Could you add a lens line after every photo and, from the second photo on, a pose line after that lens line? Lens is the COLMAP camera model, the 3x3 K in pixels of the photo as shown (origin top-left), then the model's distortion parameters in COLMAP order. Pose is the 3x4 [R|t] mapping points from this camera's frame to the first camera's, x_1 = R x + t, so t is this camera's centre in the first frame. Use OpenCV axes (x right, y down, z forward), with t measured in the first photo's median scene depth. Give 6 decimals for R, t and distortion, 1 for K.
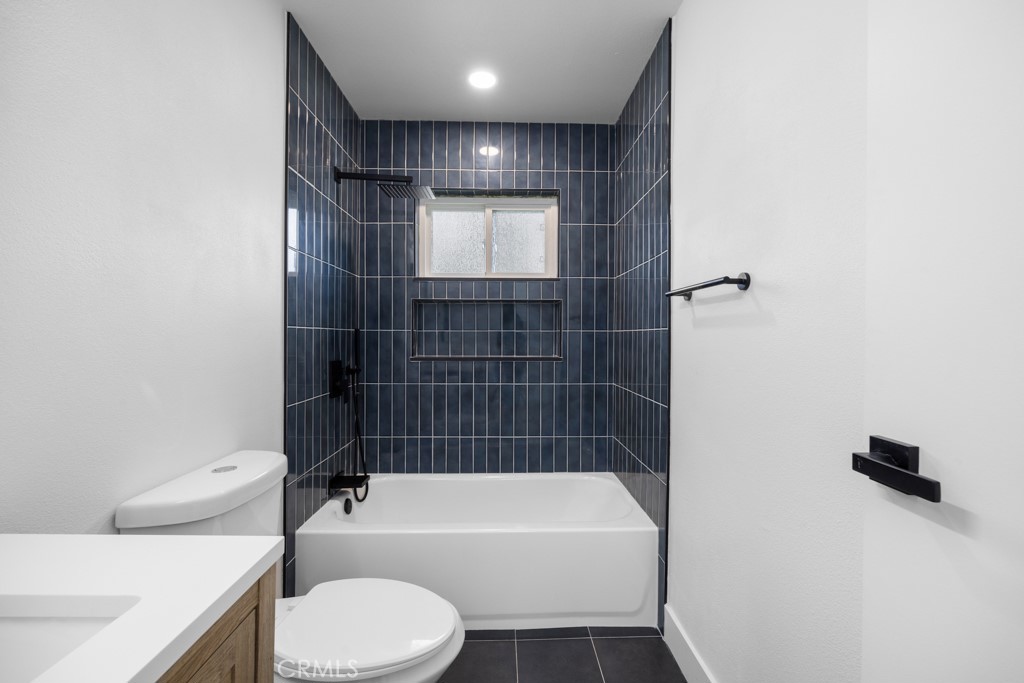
lens RADIAL K [[429.8, 0, 516.3], [0, 429.8, 338.4], [0, 0, 1]] dist [-0.000538, 0.000763]
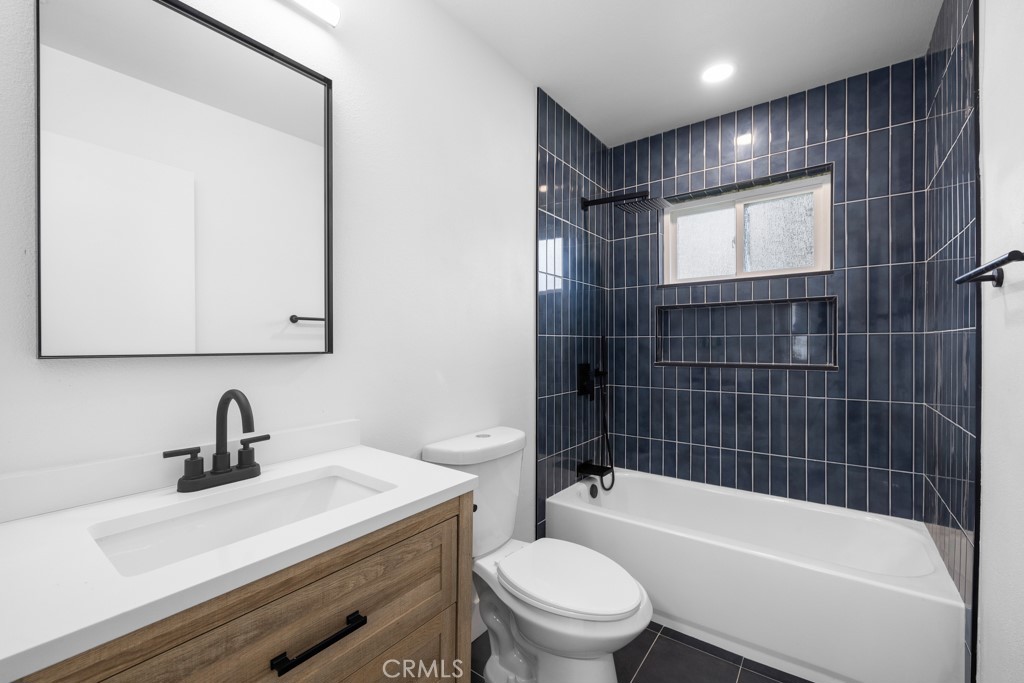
lens RADIAL K [[429.8, 0, 517.4], [0, 429.8, 344.9], [0, 0, 1]] dist [-0.000538, 0.000763]
pose [[0.787091, -0.004765, -0.616819, 0.134023], [0.003133, 0.999988, -0.003728, 0.004242], [0.616829, 0.001002, 0.787096, -0.022759]]
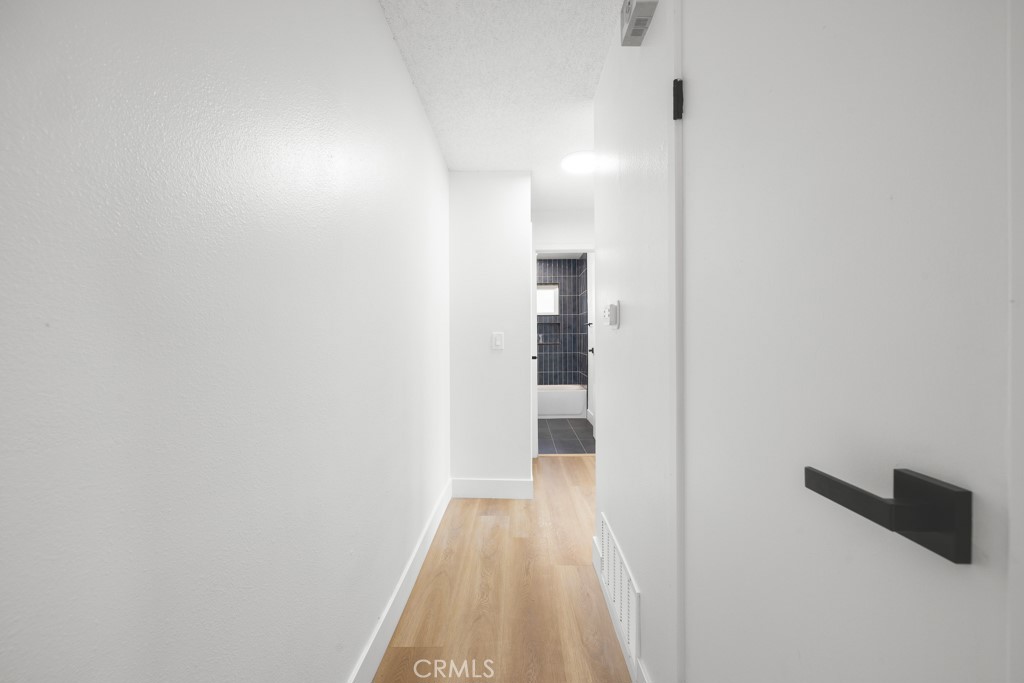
lens RADIAL K [[429.8, 0, 516.5], [0, 429.8, 335.3], [0, 0, 1]] dist [-0.000538, 0.000763]
pose [[0.999358, -0.011328, -0.033985, -0.085062], [0.011135, 0.999921, -0.005869, 0.005255], [0.034049, 0.005487, 0.999405, -1.820954]]
